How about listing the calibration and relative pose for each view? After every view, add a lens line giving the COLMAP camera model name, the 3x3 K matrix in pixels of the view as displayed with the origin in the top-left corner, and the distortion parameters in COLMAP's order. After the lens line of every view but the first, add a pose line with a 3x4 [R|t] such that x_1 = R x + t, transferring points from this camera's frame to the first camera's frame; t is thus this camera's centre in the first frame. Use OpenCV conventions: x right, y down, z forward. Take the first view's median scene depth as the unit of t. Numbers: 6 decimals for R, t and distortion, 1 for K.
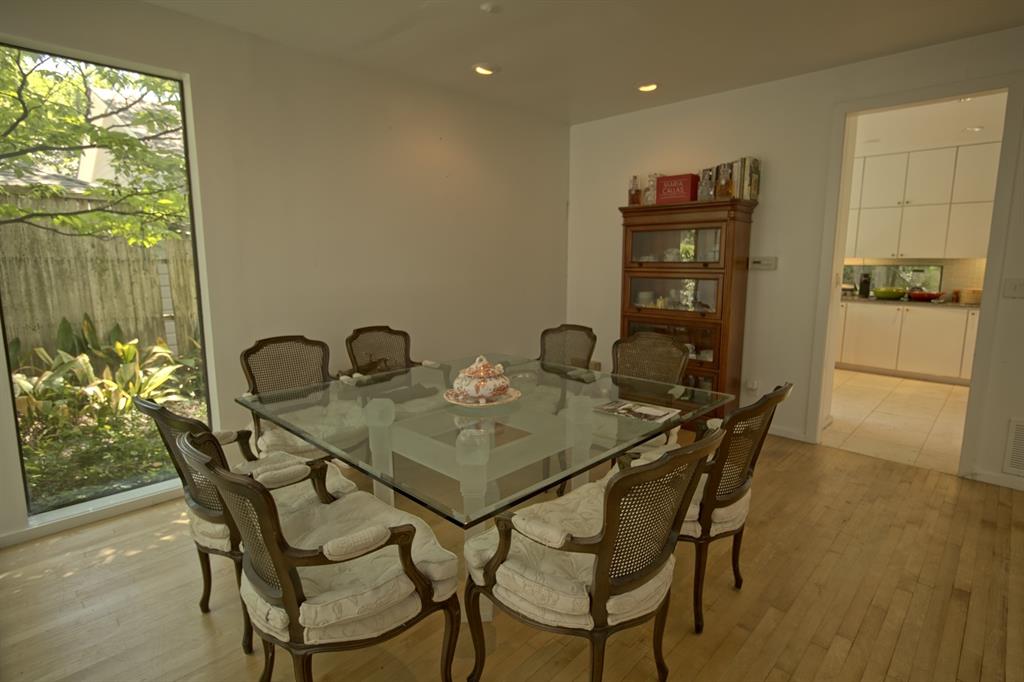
lens RADIAL K [[507.3, 0, 516.4], [0, 507.3, 336.3], [0, 0, 1]] dist [-0.001144, 0.000397]
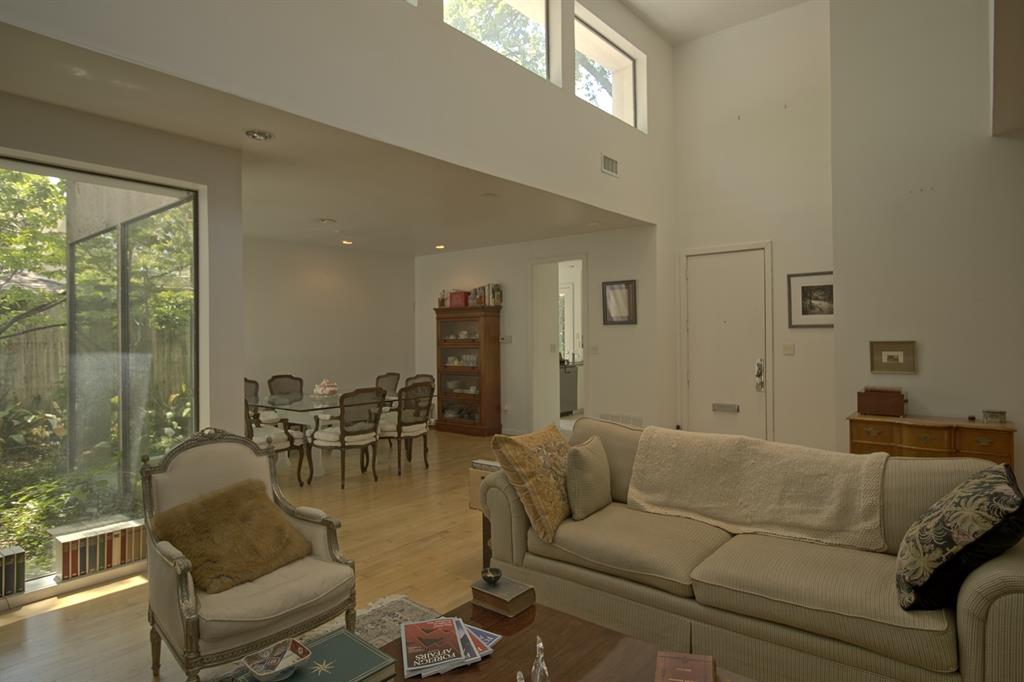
lens RADIAL K [[583.8, 0, 517.0], [0, 583.8, 333.0], [0, 0, 1]] dist [0.002785, 0.000817]
pose [[0.996359, -0.012335, 0.084360, 0.361699], [0.025462, 0.987374, -0.156348, 0.167948], [-0.081366, 0.157926, 0.984093, -1.105226]]
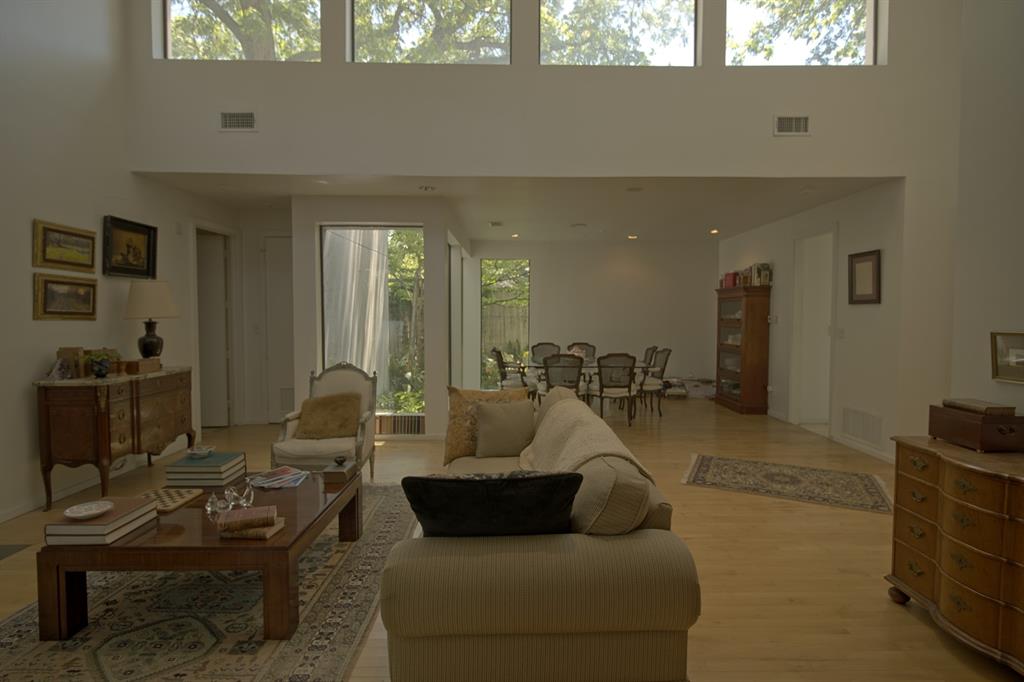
lens RADIAL K [[507.3, 0, 519.3], [0, 507.3, 340.6], [0, 0, 1]] dist [-0.001144, 0.000397]
pose [[0.704927, 0.036563, -0.708337, 1.164690], [-0.109355, 0.992332, -0.057606, 0.135284], [0.700800, 0.118068, 0.703520, -0.902179]]
